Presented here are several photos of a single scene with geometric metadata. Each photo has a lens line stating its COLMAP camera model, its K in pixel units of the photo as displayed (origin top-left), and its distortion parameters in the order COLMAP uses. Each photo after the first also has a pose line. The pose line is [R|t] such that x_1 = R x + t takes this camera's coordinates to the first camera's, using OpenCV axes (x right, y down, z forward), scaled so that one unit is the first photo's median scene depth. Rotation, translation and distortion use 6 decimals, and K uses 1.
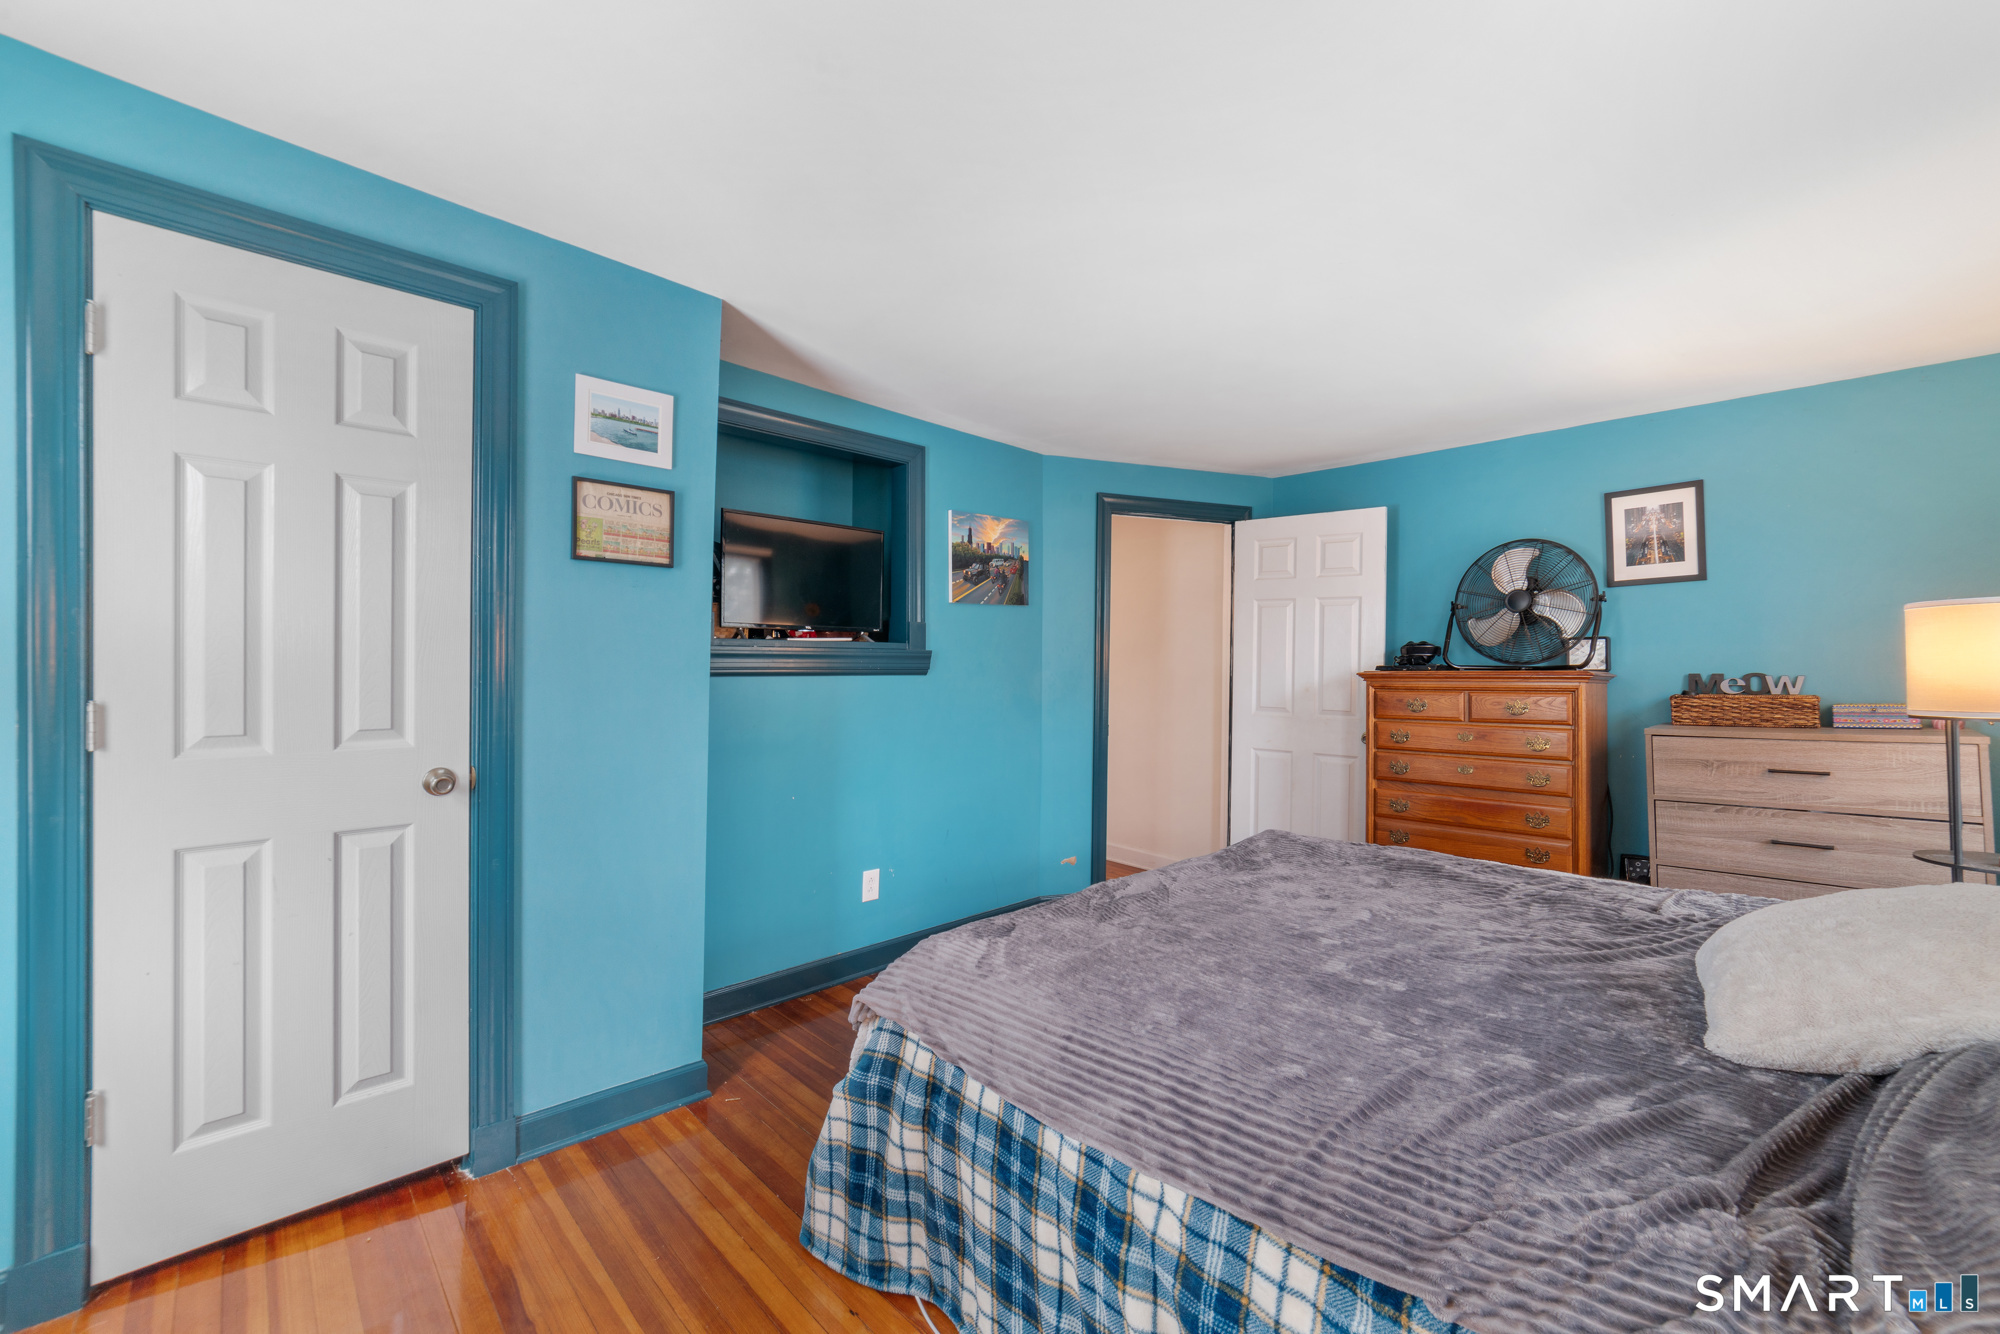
lens RADIAL K [[782.7, 0, 1000.3], [0, 782.7, 659.8], [0, 0, 1]] dist [-0.009415, 0.000378]
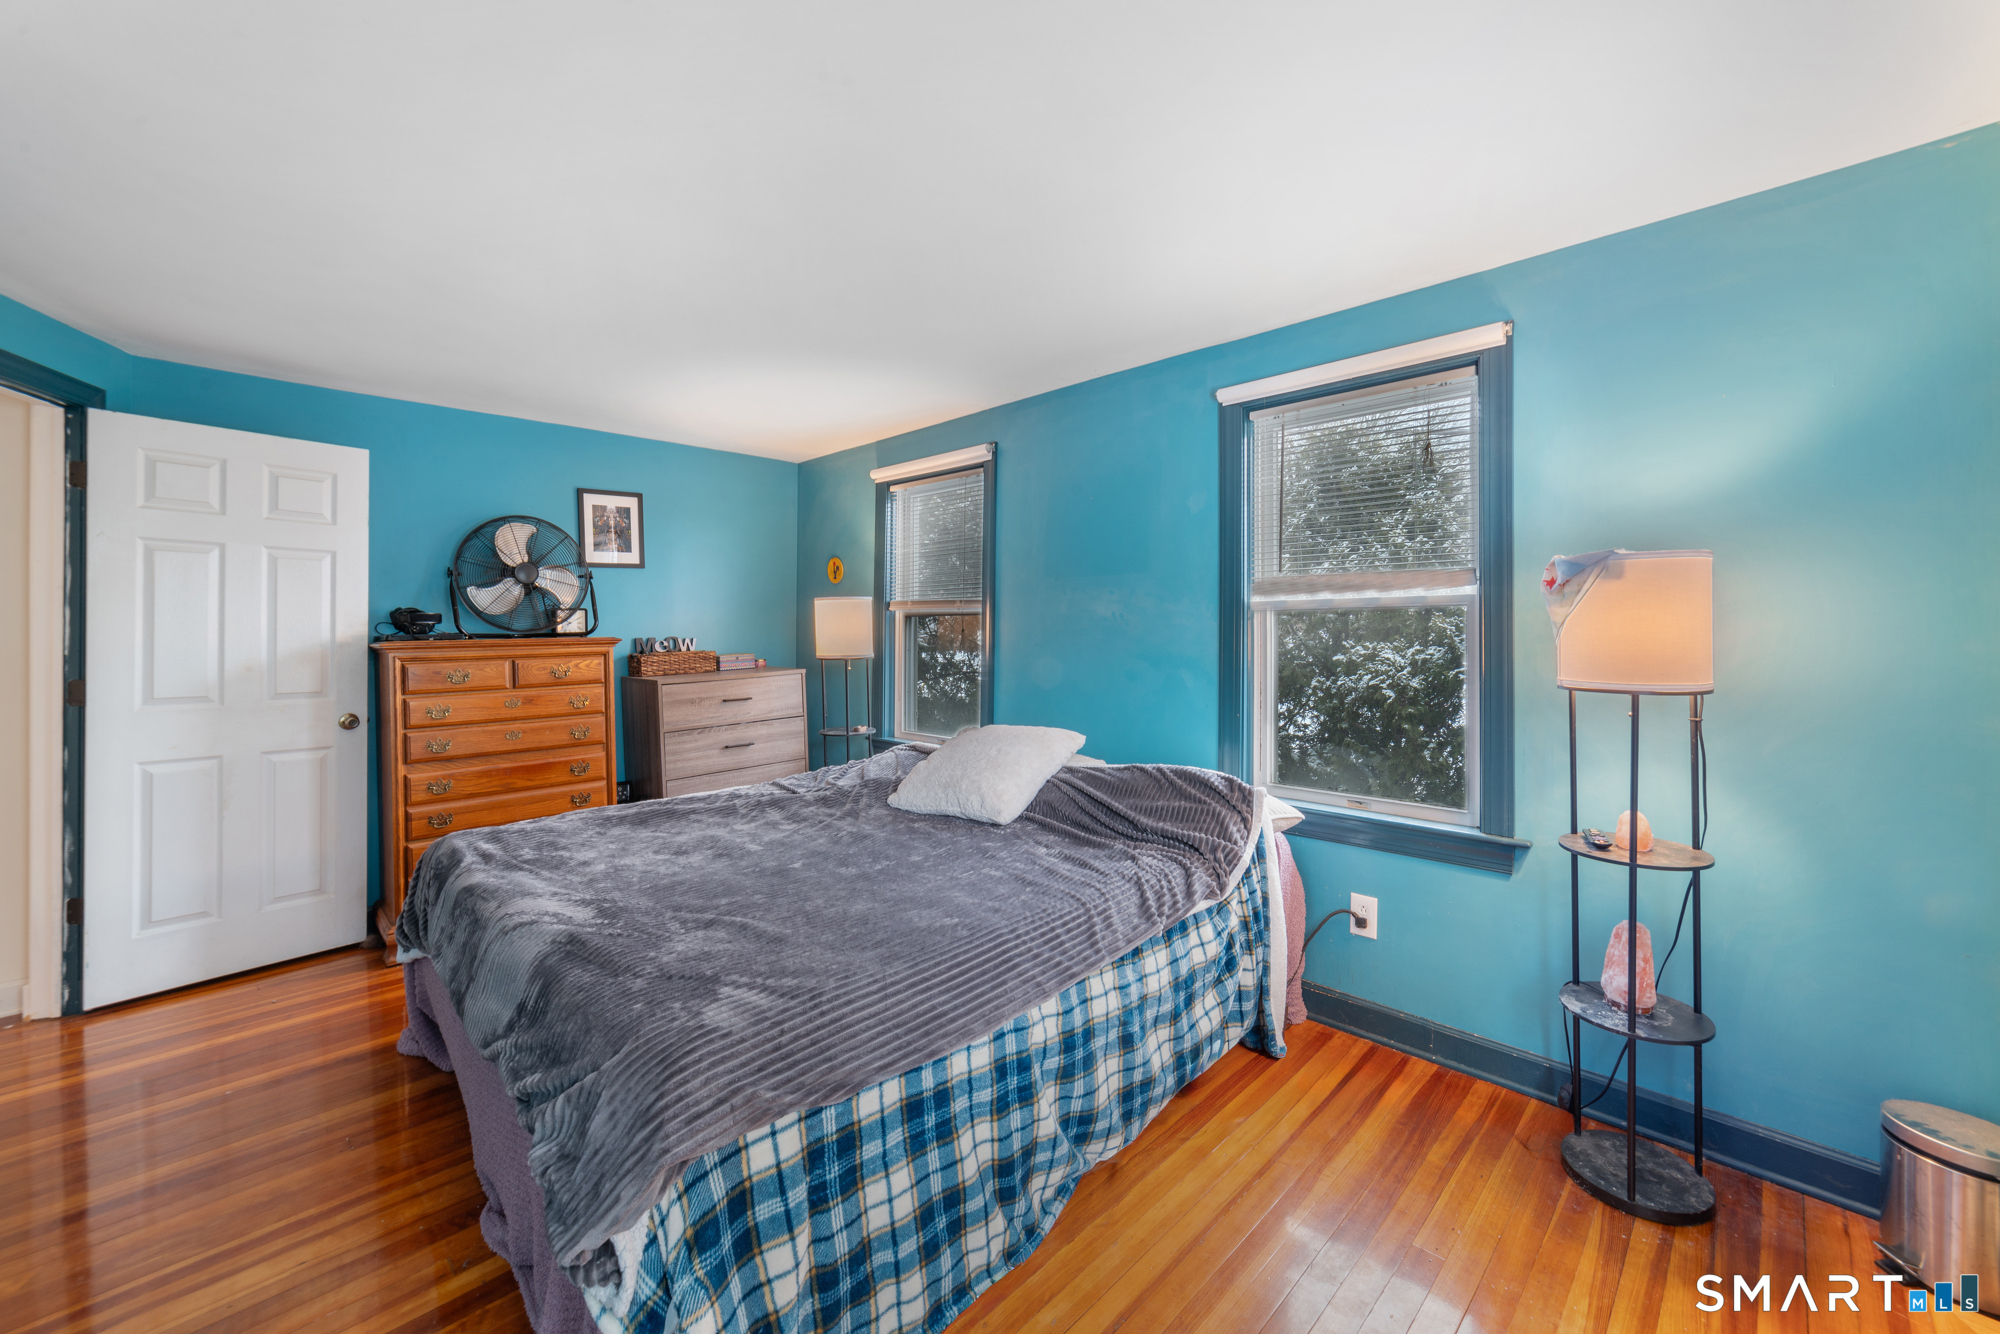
lens RADIAL K [[770.1, 0, 984.9], [0, 770.1, 631.6], [0, 0, 1]] dist [-0.018739, 0.000094]
pose [[0.023636, -0.007845, 0.999690, -0.399014], [-0.000652, 0.999969, 0.007863, -0.003550], [-0.999720, -0.000838, 0.023630, 0.365329]]
